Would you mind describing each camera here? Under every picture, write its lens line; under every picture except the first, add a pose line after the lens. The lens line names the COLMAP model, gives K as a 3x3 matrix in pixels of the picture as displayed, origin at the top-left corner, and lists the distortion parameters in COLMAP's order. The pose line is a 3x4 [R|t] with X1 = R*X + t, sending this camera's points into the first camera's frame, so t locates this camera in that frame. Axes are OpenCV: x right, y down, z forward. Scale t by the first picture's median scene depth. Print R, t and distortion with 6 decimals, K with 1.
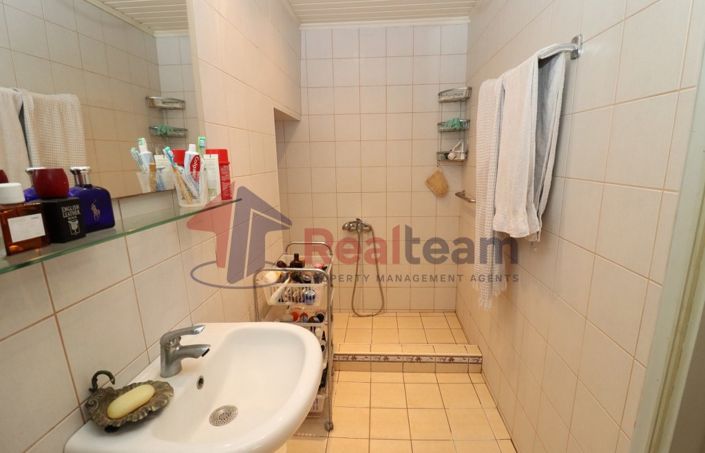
lens RADIAL K [[326.3, 0, 353.9], [0, 326.3, 225.7], [0, 0, 1]] dist [-0.007856, -0.006884]
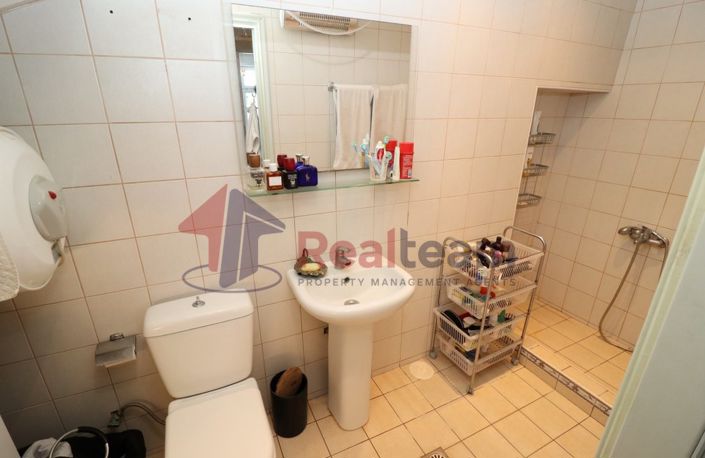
lens RADIAL K [[326.3, 0, 349.3], [0, 326.3, 230.0], [0, 0, 1]] dist [-0.007856, -0.006884]
pose [[0.490030, 0.315137, -0.812748, 0.831344], [-0.189075, 0.948594, 0.253811, -0.213801], [0.850953, 0.029295, 0.524424, 0.063707]]
